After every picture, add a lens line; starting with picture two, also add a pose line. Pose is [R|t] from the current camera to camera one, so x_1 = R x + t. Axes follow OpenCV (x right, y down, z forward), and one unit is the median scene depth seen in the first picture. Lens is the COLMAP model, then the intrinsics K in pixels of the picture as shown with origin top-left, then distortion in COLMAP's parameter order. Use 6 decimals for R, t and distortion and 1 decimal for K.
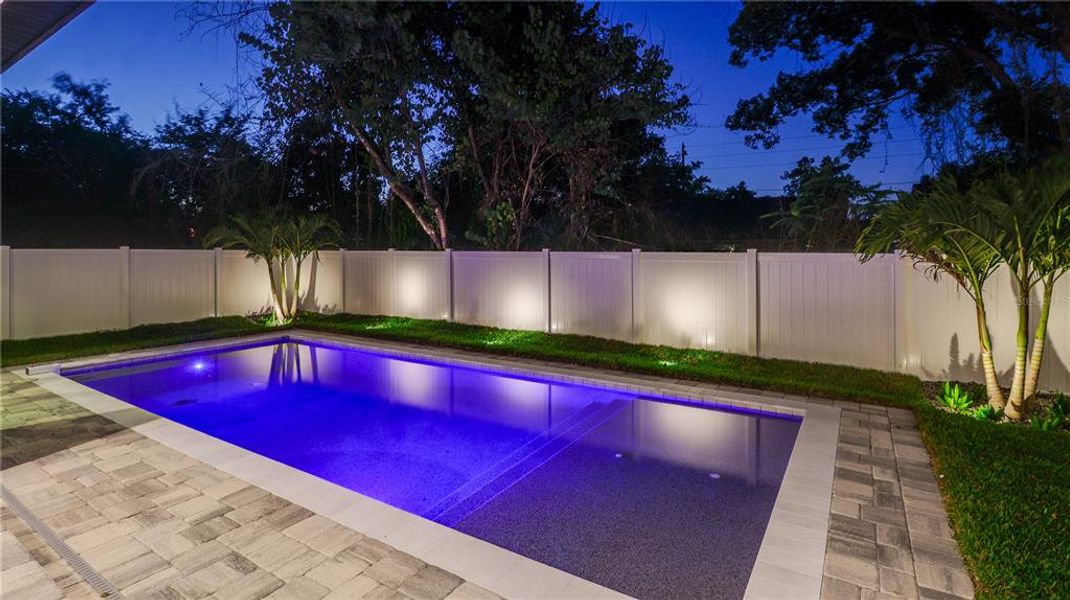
lens RADIAL K [[489.5, 0, 536.9], [0, 489.5, 257.0], [0, 0, 1]] dist [-0.001748, -0.000305]
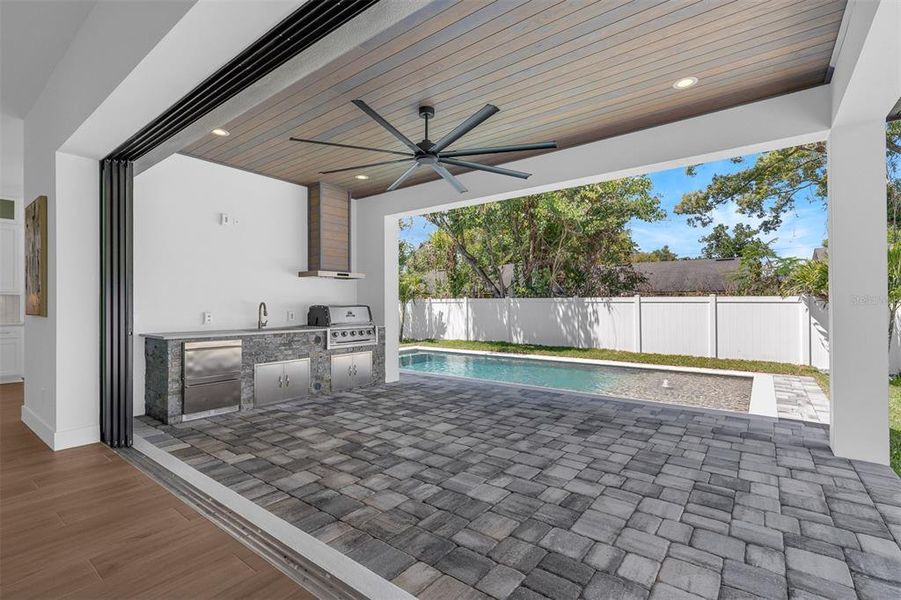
lens RADIAL K [[403.5, 0, 457.4], [0, 403.5, 302.3], [0, 0, 1]] dist [0.010787, 0.000164]
pose [[0.997689, 0.000317, -0.067949, -0.259967], [-0.001297, 0.999896, -0.014375, 0.023068], [0.067938, 0.014430, 0.997585, -0.346298]]
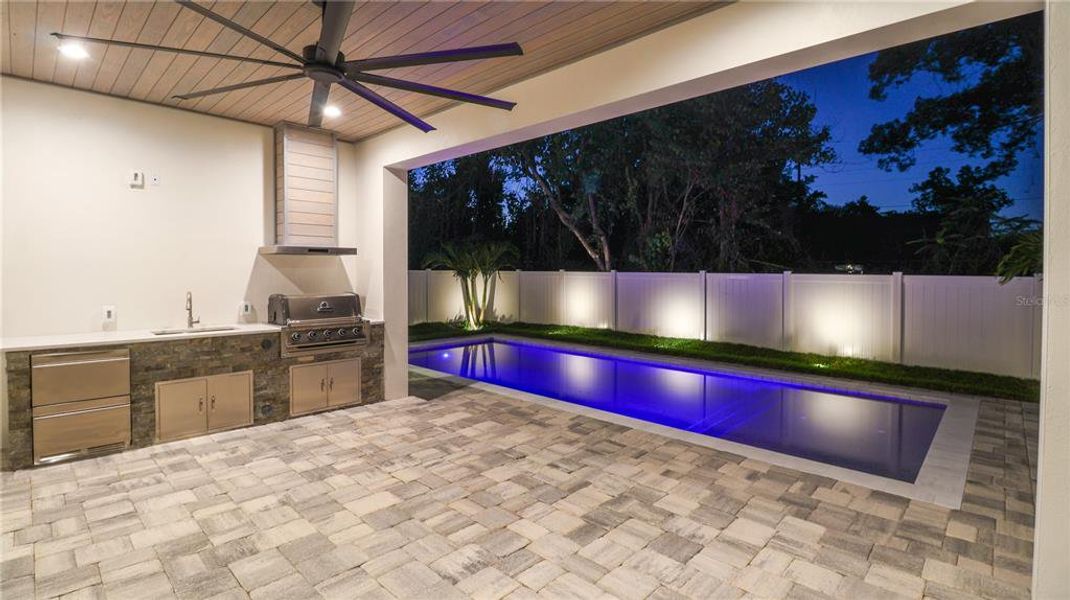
lens RADIAL K [[488.8, 0, 538.9], [0, 488.8, 285.5], [0, 0, 1]] dist [-0.000747, -0.014394]
pose [[0.983273, 0.008411, -0.181942, -0.137683], [-0.004745, 0.999777, 0.020572, -0.002621], [0.182075, -0.019364, 0.983094, -0.214470]]
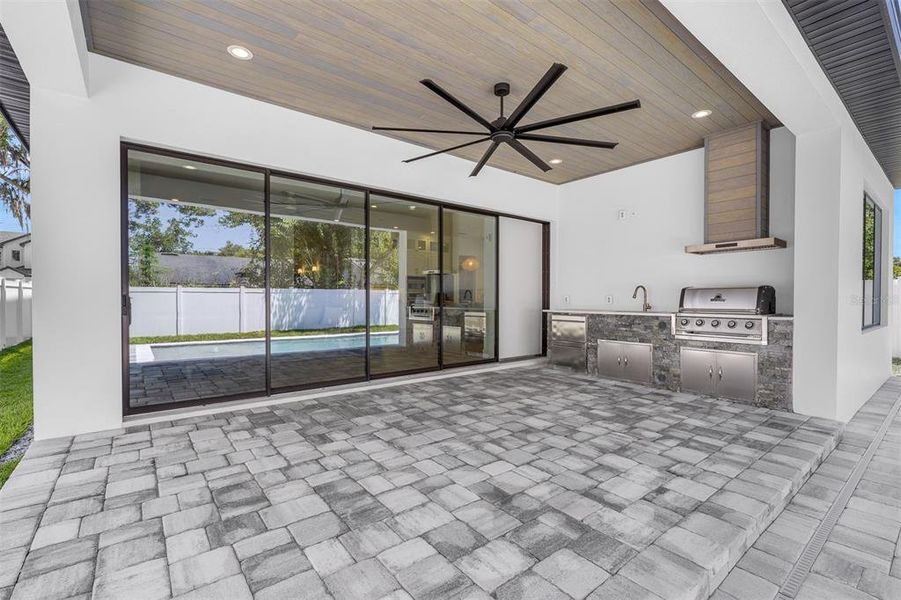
lens RADIAL K [[403.5, 0, 457.4], [0, 403.5, 302.3], [0, 0, 1]] dist [0.010787, 0.000164]
pose [[-0.309565, 0.008504, -0.950840, 0.076117], [-0.005324, 0.999929, 0.010677, 0.034652], [0.950863, 0.008368, -0.309498, 0.132425]]
